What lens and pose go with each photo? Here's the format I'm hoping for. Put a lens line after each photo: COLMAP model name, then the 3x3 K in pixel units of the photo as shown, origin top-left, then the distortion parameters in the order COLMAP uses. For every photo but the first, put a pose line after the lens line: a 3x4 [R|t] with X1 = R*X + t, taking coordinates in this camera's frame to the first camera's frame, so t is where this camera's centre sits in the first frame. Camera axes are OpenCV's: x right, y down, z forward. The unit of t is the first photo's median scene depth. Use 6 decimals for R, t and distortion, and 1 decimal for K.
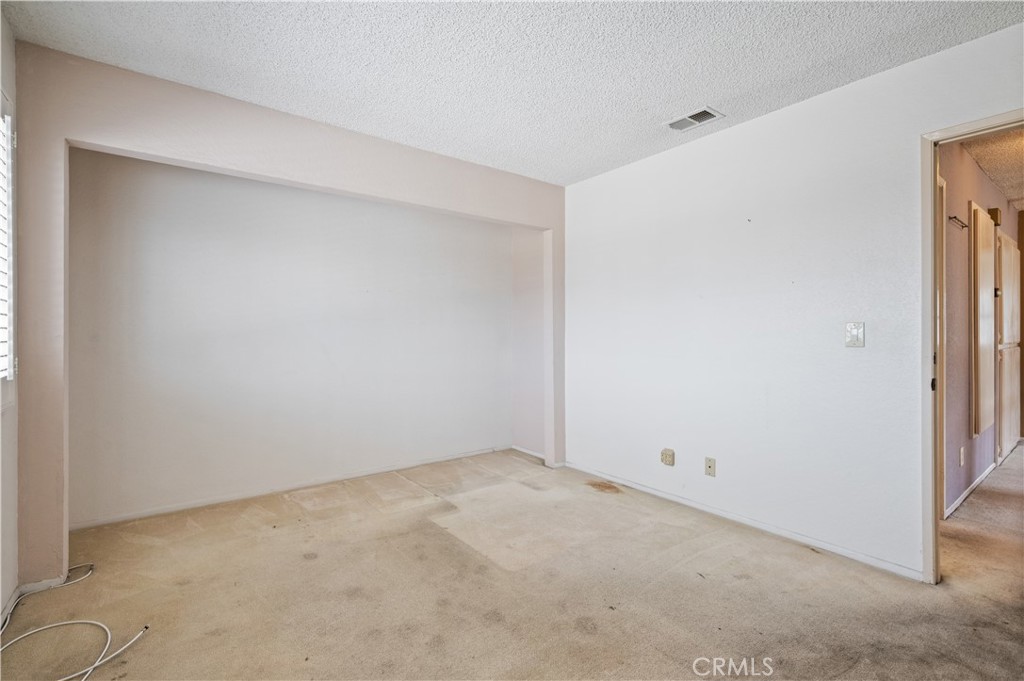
lens RADIAL K [[463.8, 0, 508.6], [0, 463.8, 333.8], [0, 0, 1]] dist [0.004057, -0.000630]
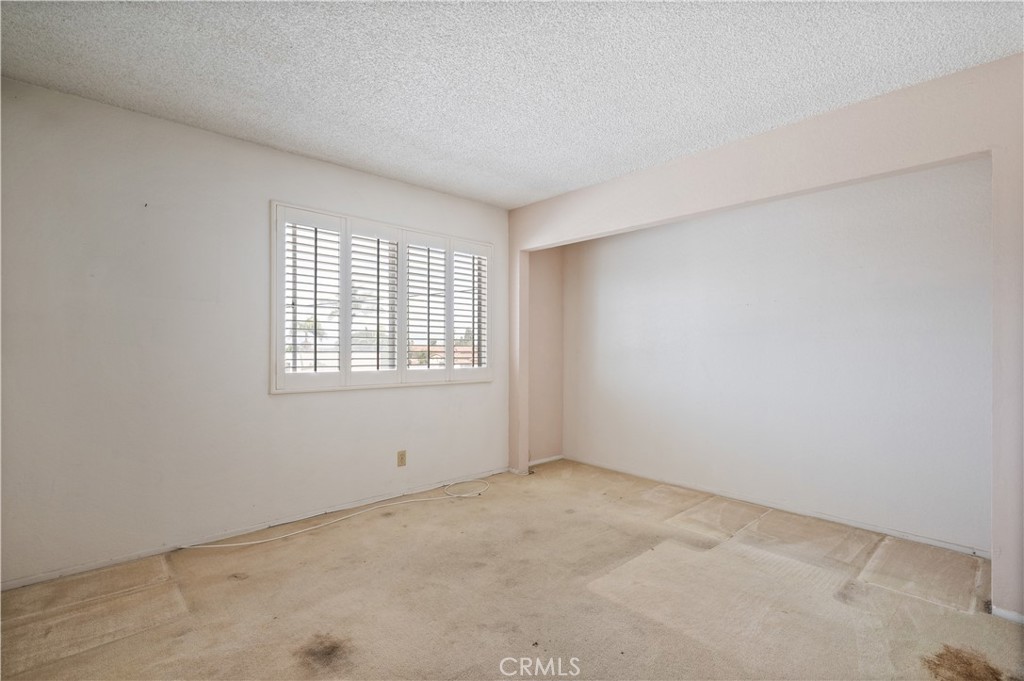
lens RADIAL K [[463.8, 0, 508.7], [0, 463.8, 344.9], [0, 0, 1]] dist [0.004057, -0.000630]
pose [[0.101137, -0.003437, -0.994867, 0.699759], [-0.005433, 0.999977, -0.004007, -0.005603], [0.994858, 0.005810, 0.101116, 0.514835]]
